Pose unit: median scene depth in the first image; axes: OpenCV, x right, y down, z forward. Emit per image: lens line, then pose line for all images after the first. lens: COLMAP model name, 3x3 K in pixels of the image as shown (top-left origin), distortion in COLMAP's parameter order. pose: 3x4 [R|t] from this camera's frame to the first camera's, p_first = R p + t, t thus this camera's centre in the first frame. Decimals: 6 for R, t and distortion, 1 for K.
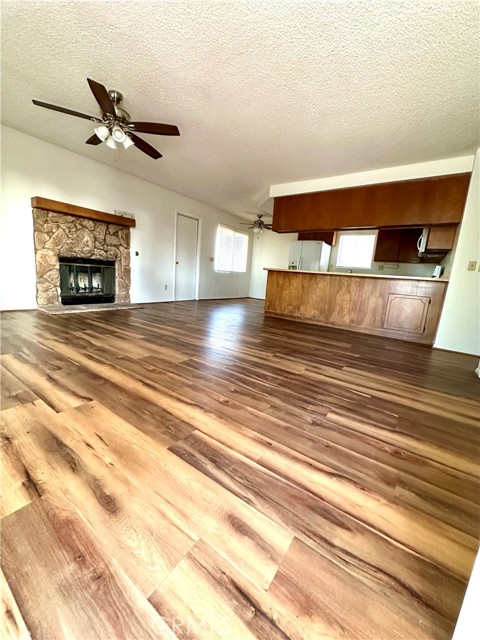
lens RADIAL K [[255.3, 0, 240.8], [0, 255.3, 319.7], [0, 0, 1]] dist [-0.002764, 0.001100]
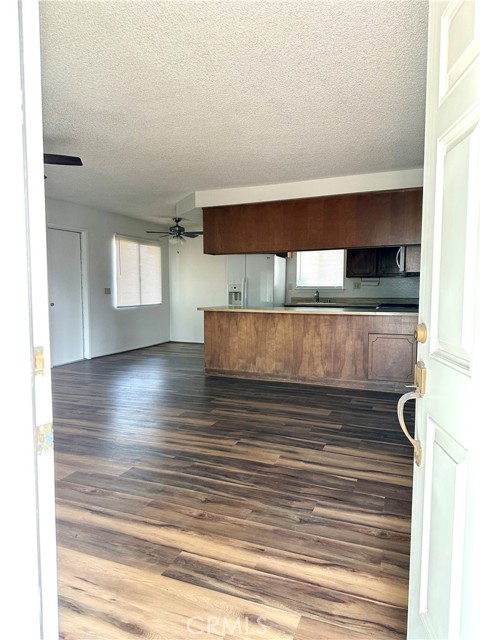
lens RADIAL K [[448.6, 0, 236.8], [0, 448.6, 321.4], [0, 0, 1]] dist [0.059624, -0.074750]
pose [[0.972837, -0.092865, 0.212050, -0.083223], [0.111447, 0.990751, -0.077407, -0.078806], [-0.202900, 0.098936, 0.974188, -0.234023]]
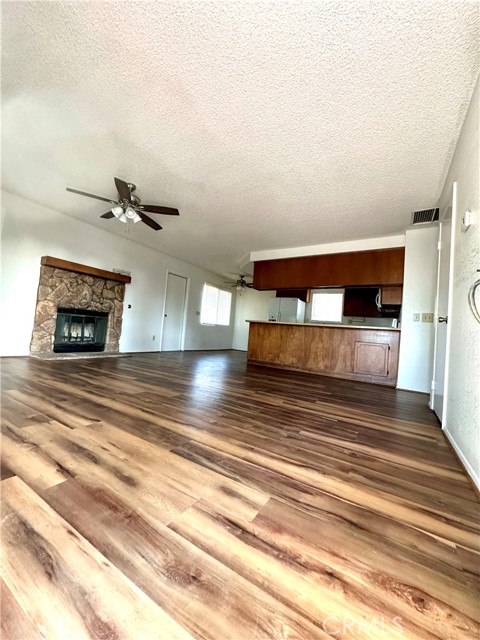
lens RADIAL K [[255.3, 0, 240.6], [0, 255.3, 319.3], [0, 0, 1]] dist [-0.002764, 0.001100]
pose [[0.997753, 0.007653, 0.066560, -0.009368], [0.006980, 0.976172, -0.216884, 0.045470], [-0.066634, 0.216861, 0.973926, -0.104706]]
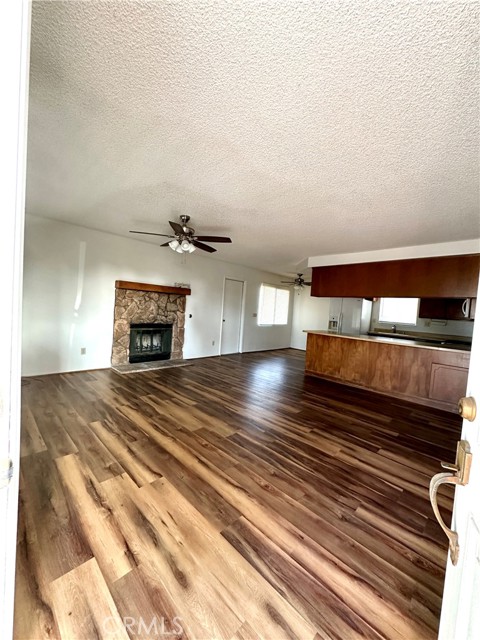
lens RADIAL K [[255.3, 0, 241.1], [0, 255.3, 319.6], [0, 0, 1]] dist [-0.002764, 0.001100]
pose [[0.986664, -0.001236, -0.162765, 0.008539], [-0.022441, 0.989389, -0.143549, -0.111302], [0.161215, 0.145287, 0.976167, -0.117626]]
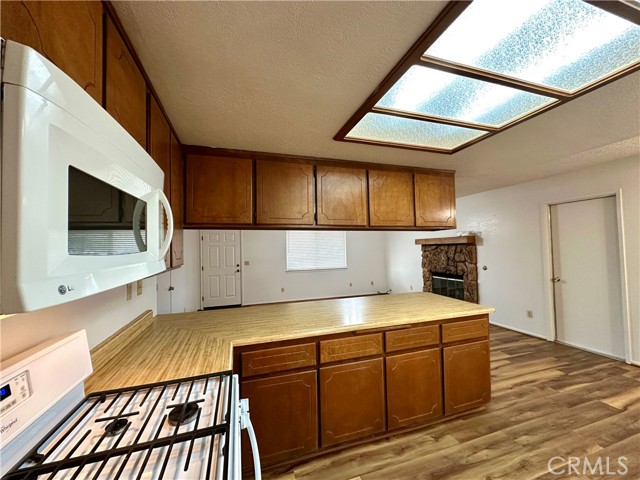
lens RADIAL K [[255.3, 0, 320.2], [0, 255.3, 240.6], [0, 0, 1]] dist [-0.002764, 0.001100]
pose [[-0.607439, -0.082406, -0.790080, 0.943965], [-0.161416, 0.986659, 0.021192, -0.379168], [0.777794, 0.140404, -0.612637, 1.472938]]
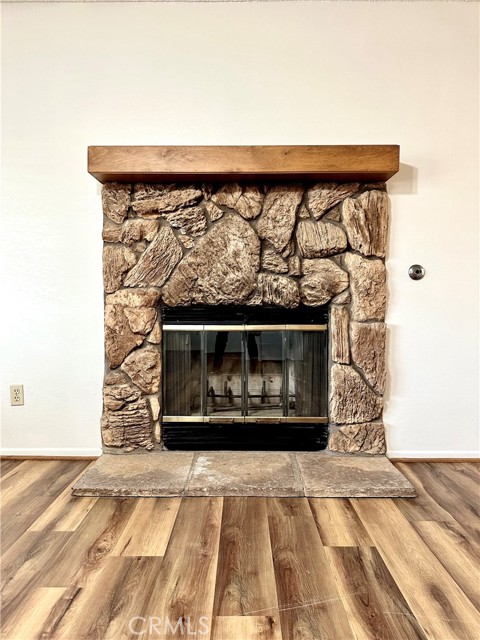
lens RADIAL K [[448.6, 0, 237.9], [0, 448.6, 320.5], [0, 0, 1]] dist [0.059624, -0.074750]
pose [[0.559936, -0.048414, -0.827120, -0.165517], [-0.104944, 0.986107, -0.128763, -0.174224], [0.821863, 0.158900, 0.547076, 0.806066]]
